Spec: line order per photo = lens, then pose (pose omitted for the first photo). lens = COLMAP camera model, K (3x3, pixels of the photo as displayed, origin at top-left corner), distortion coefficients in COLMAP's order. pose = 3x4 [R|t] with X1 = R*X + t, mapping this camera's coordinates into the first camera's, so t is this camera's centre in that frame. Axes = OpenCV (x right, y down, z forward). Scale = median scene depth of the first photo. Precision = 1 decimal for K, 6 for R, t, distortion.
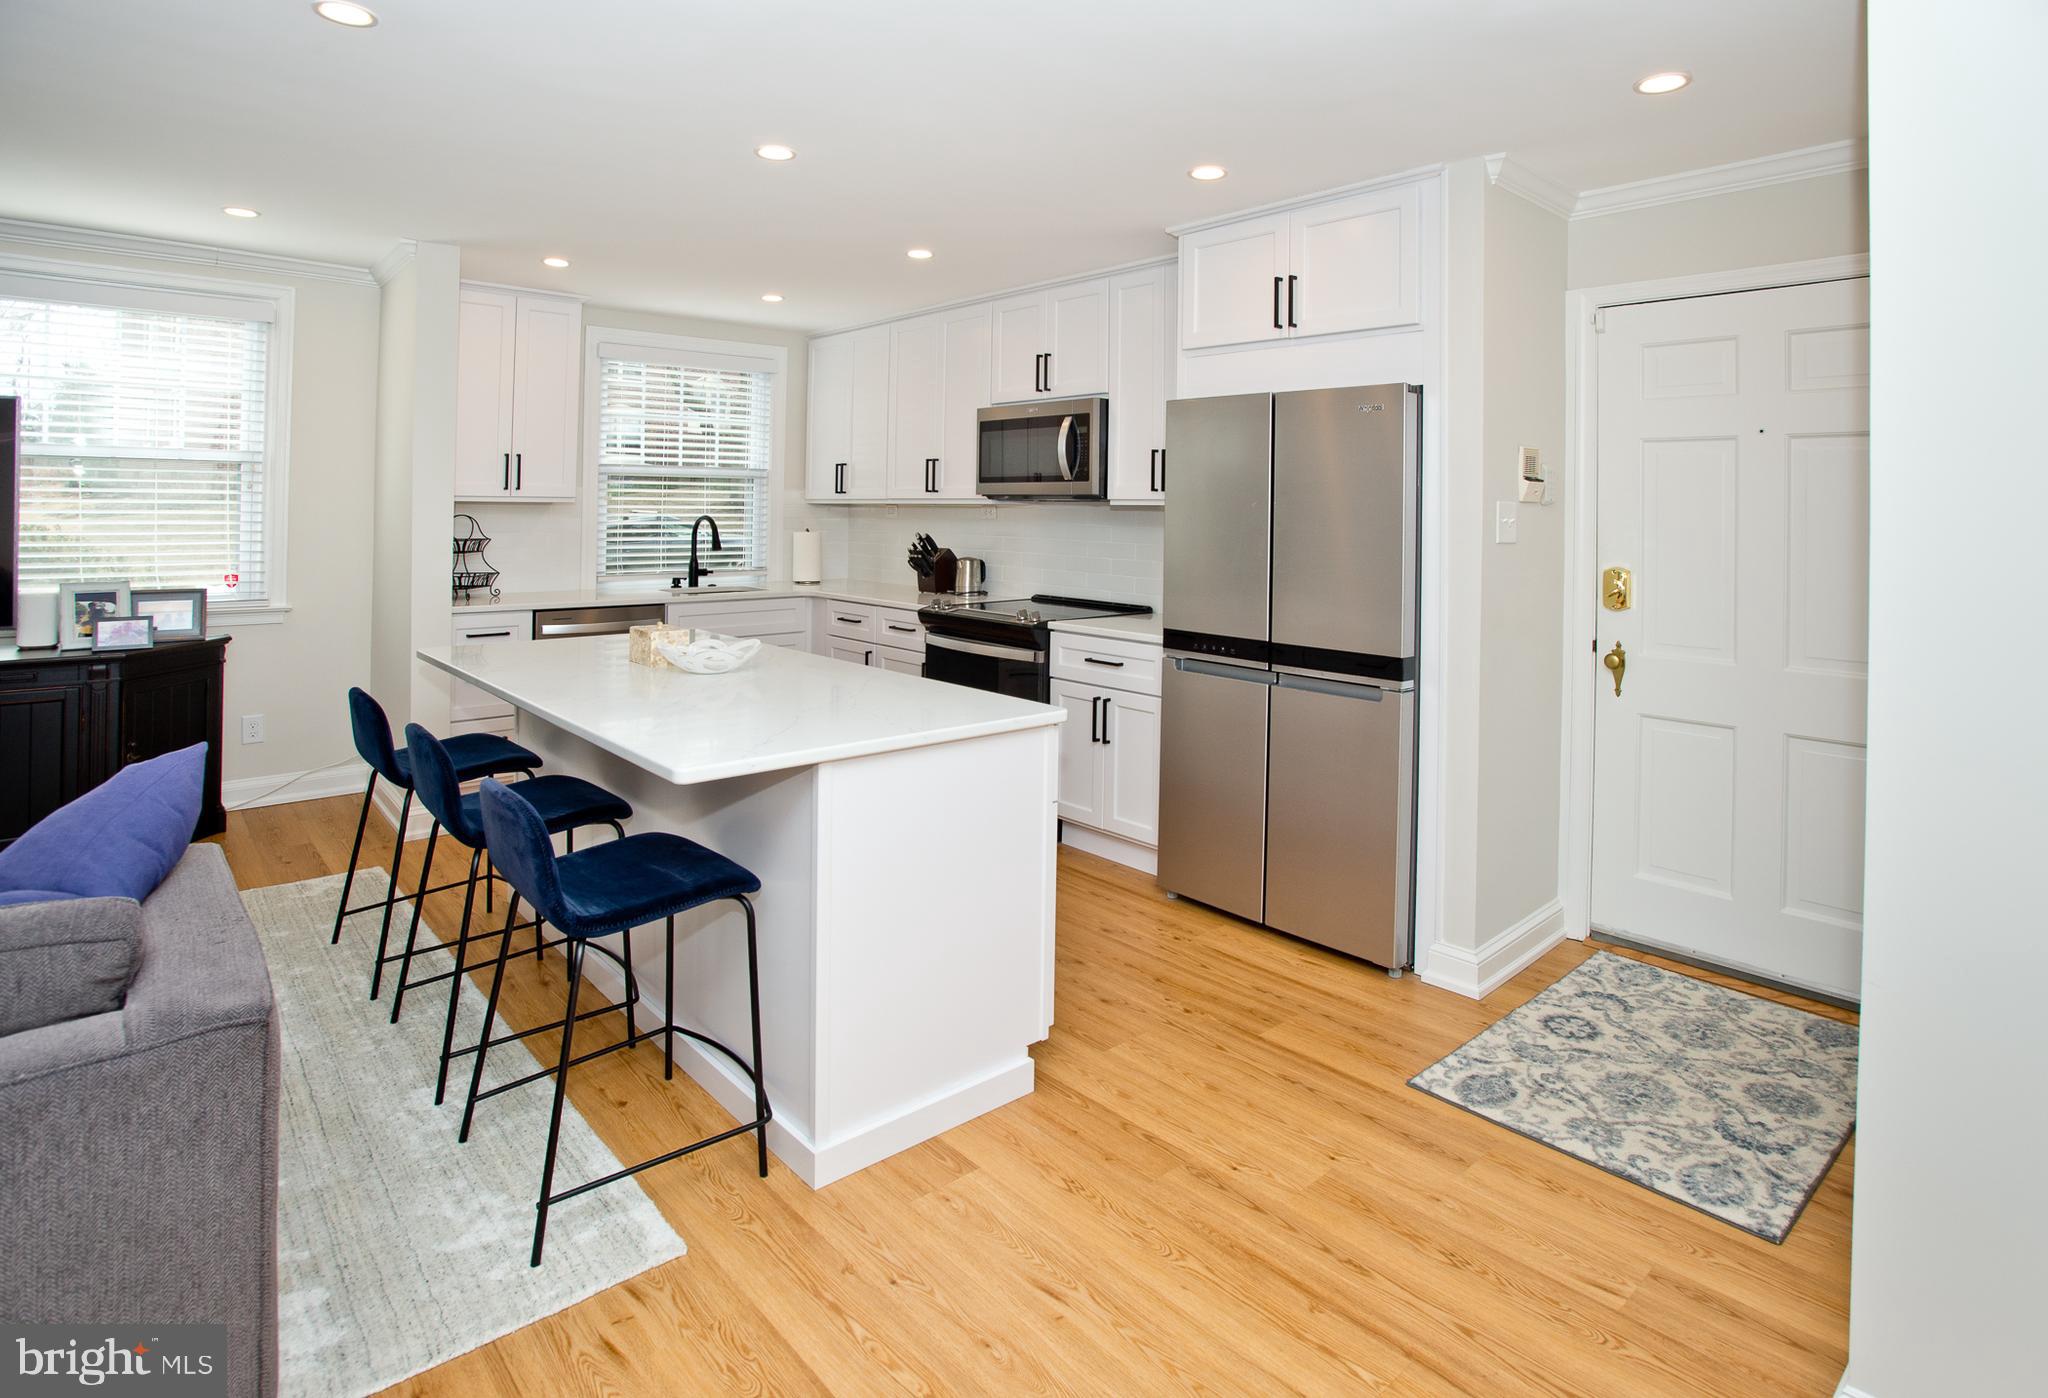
lens RADIAL K [[1030.2, 0, 1032.9], [0, 1030.2, 492.9], [0, 0, 1]] dist [-0.025364, 0.007139]
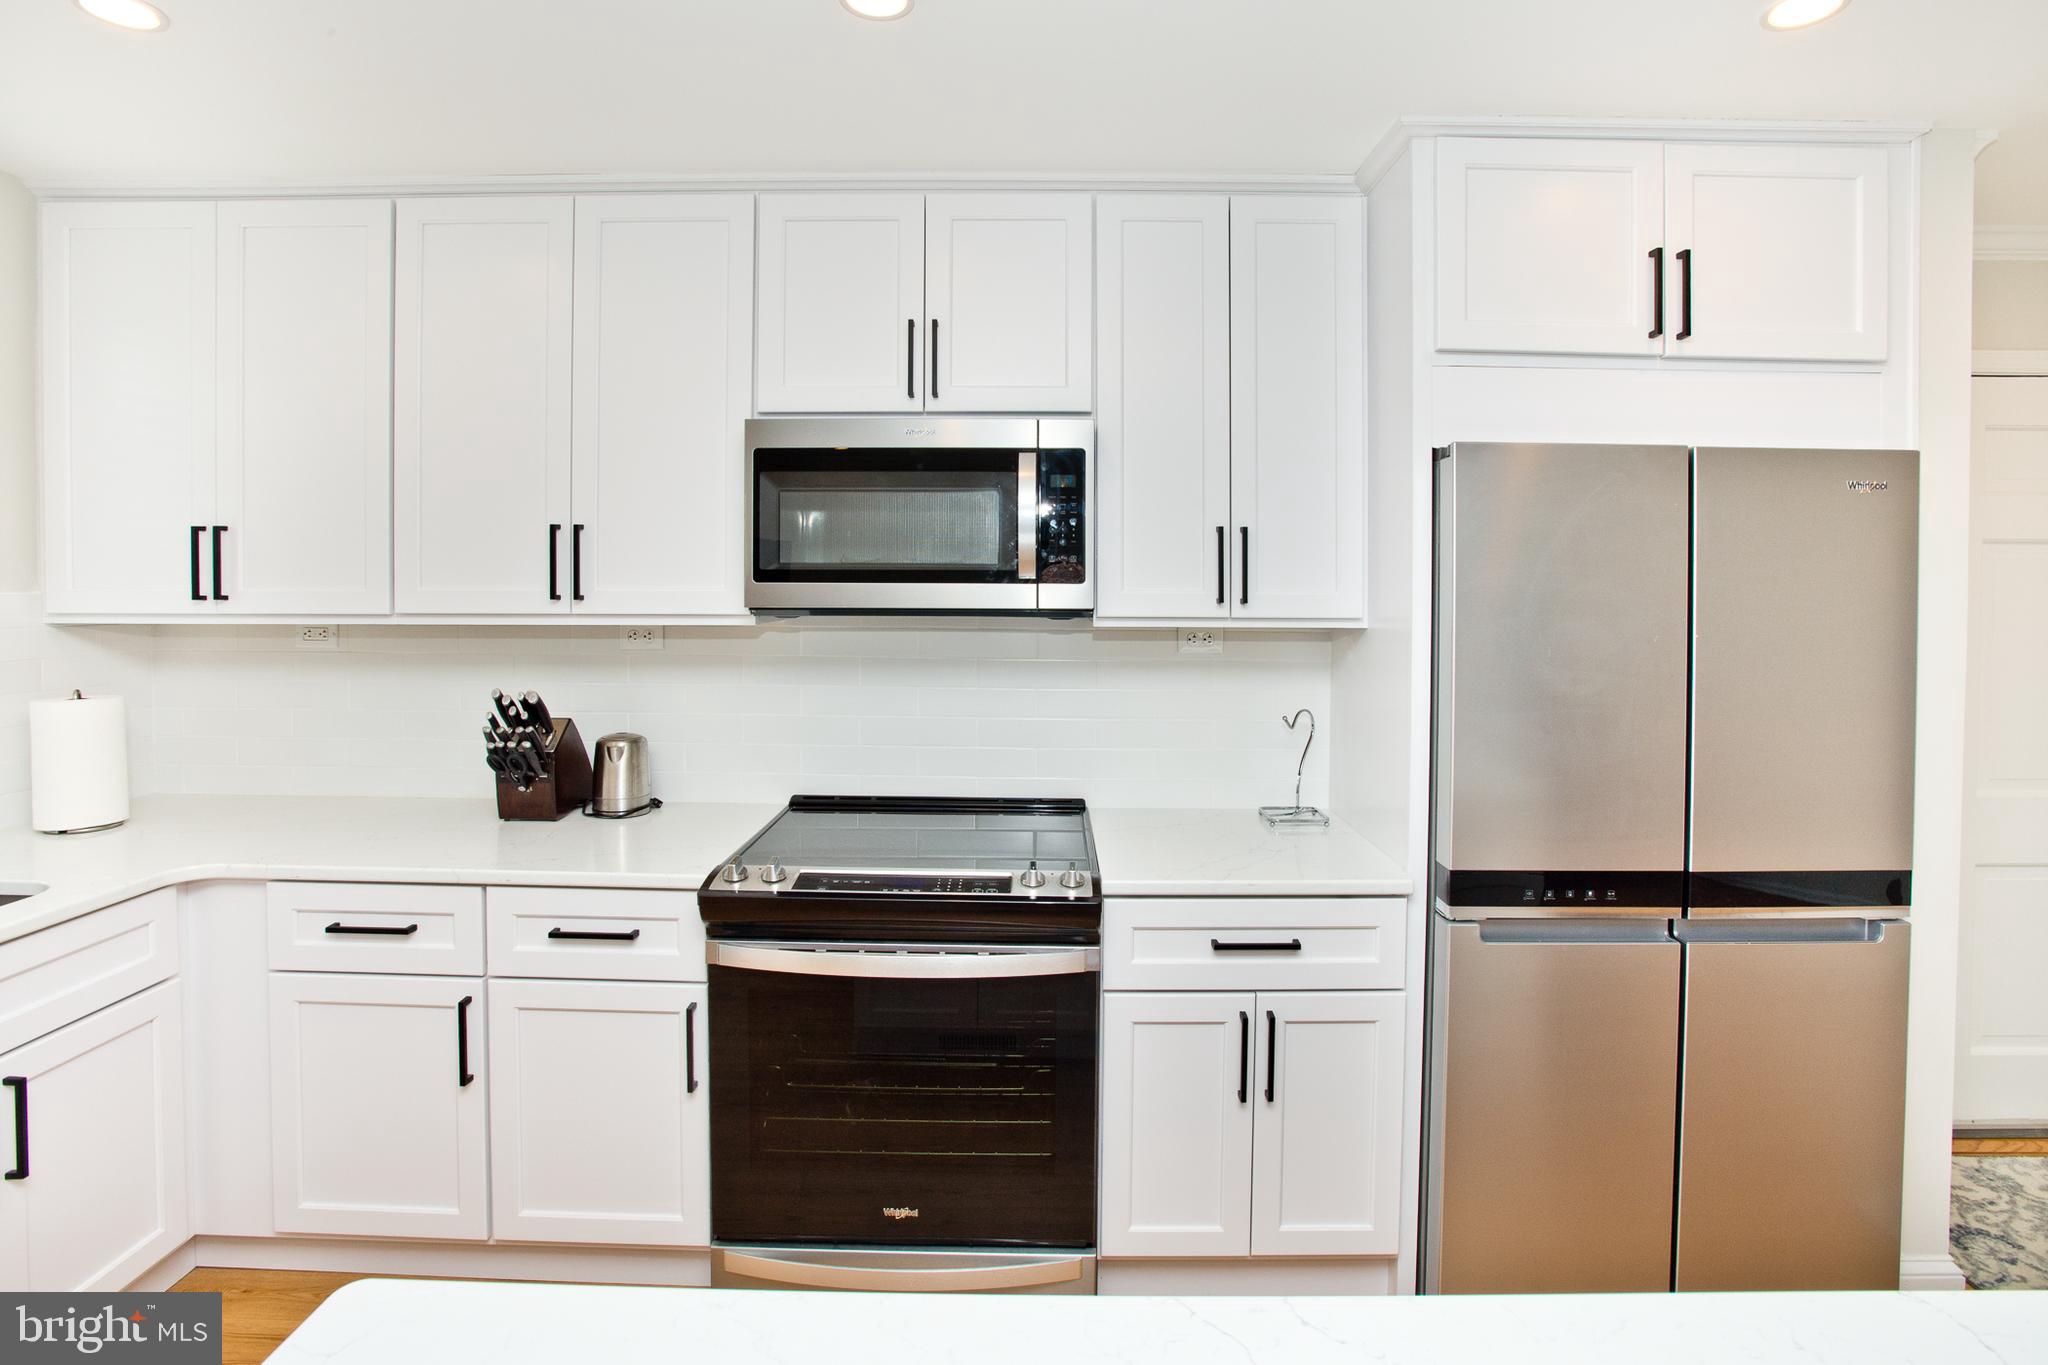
lens RADIAL K [[1044.1, 0, 1036.6], [0, 1044.1, 625.8], [0, 0, 1]] dist [-0.044638, 0.018279]
pose [[0.688949, -0.028639, 0.724244, -0.409096], [-0.009482, 0.998777, 0.048515, -0.019052], [-0.724748, -0.040292, 0.687835, 0.795823]]
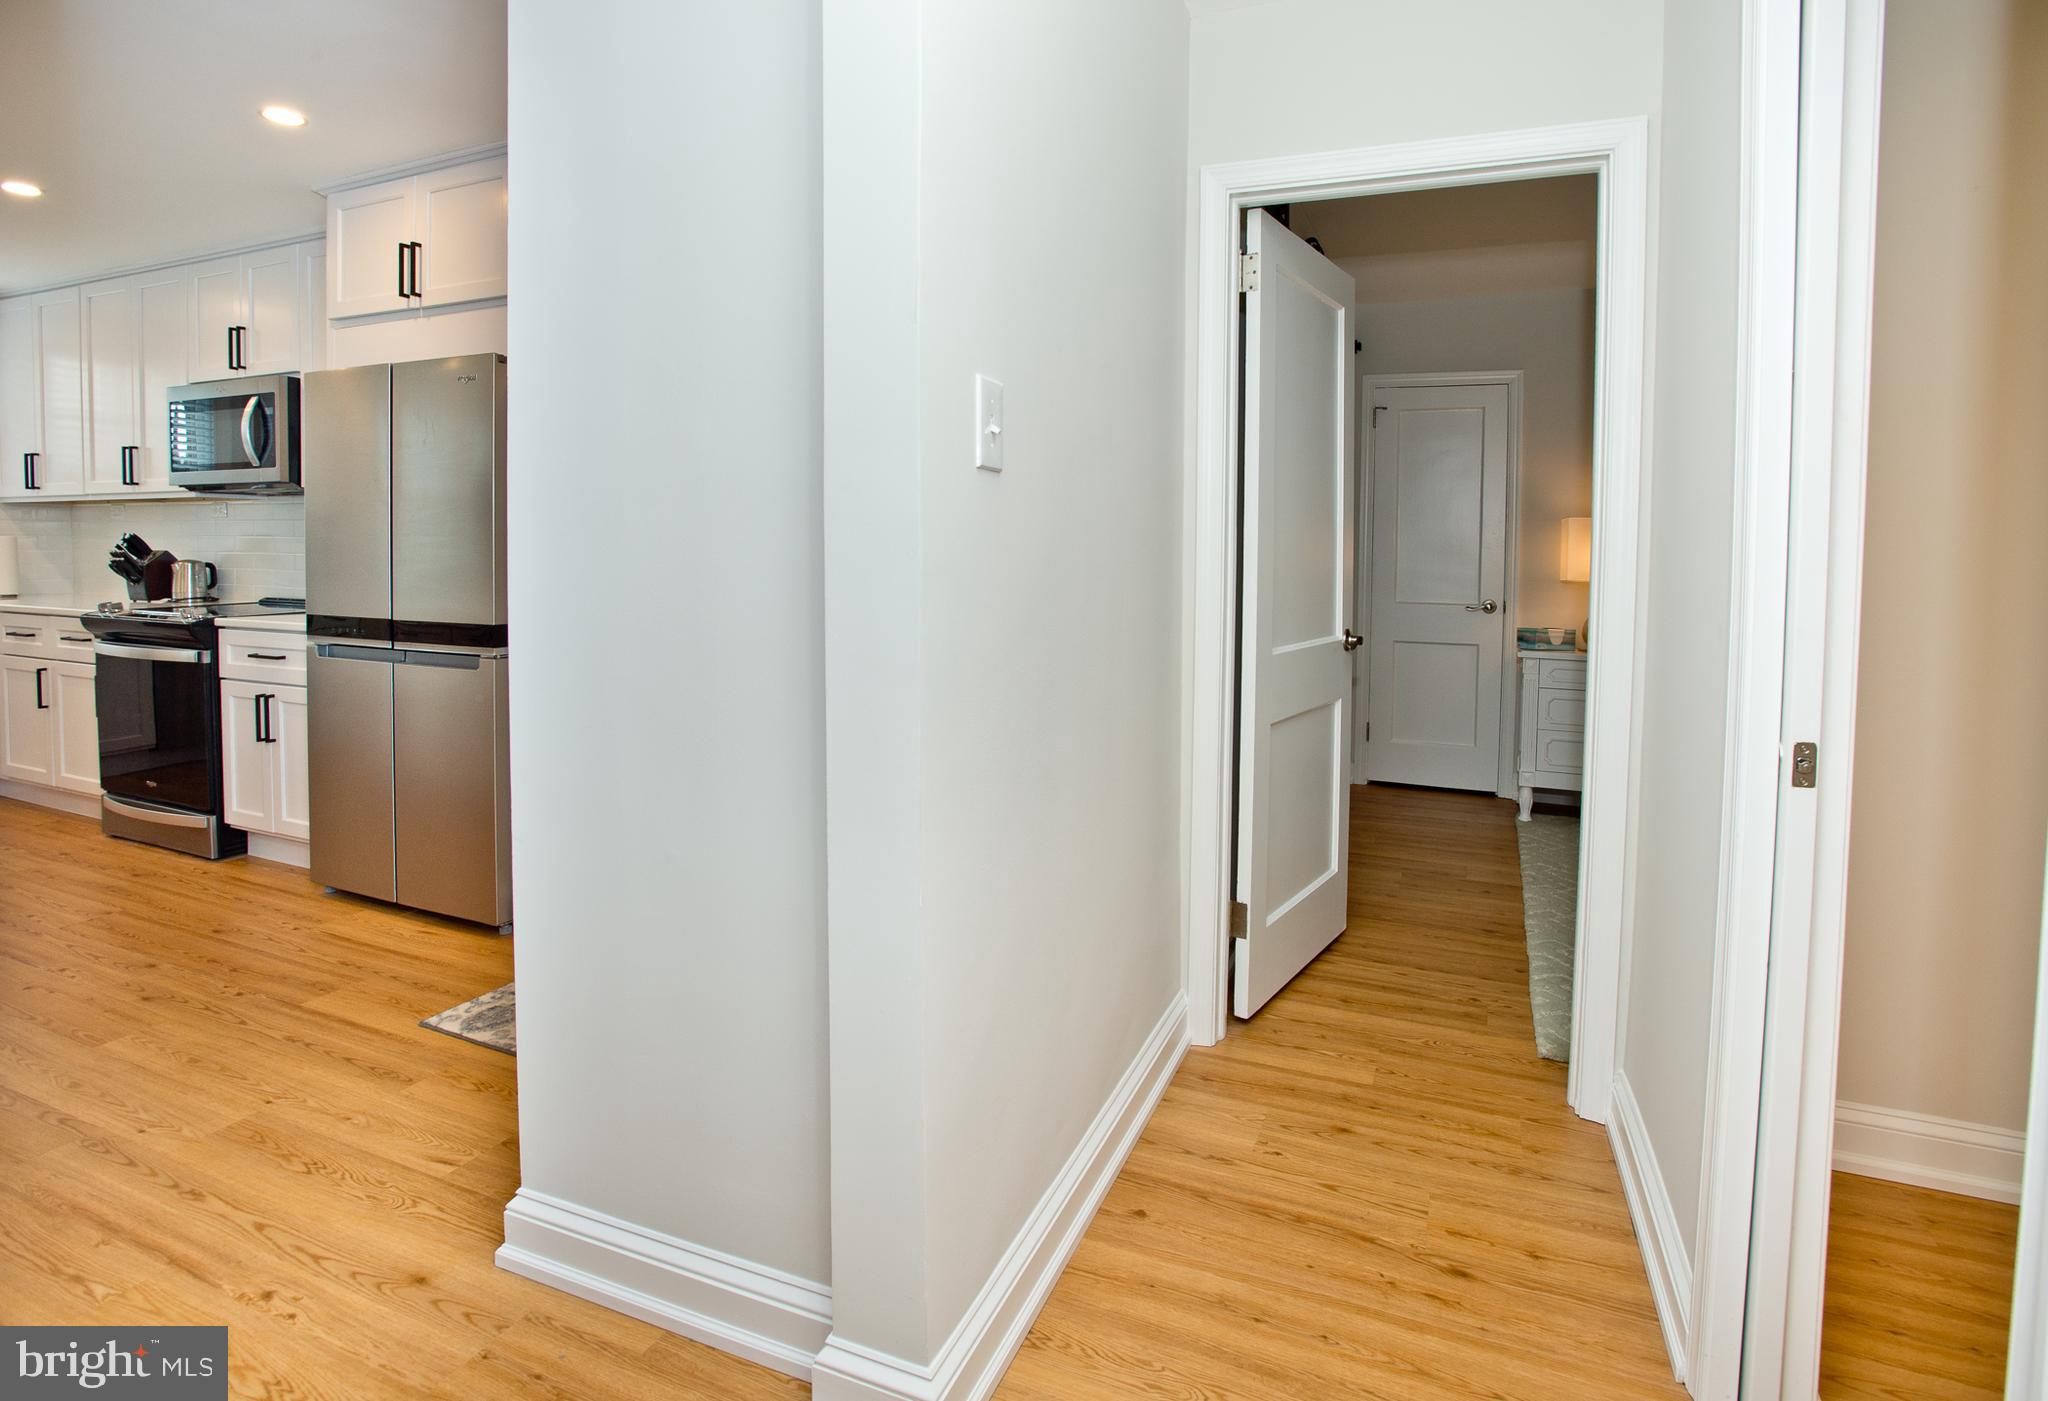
lens RADIAL K [[1030.2, 0, 937.9], [0, 1030.2, 586.4], [0, 0, 1]] dist [-0.025364, 0.007139]
pose [[0.932733, -0.029567, 0.359354, 0.333639], [0.006615, 0.997868, 0.064934, 0.048623], [-0.360507, -0.058189, 0.930940, -0.085435]]
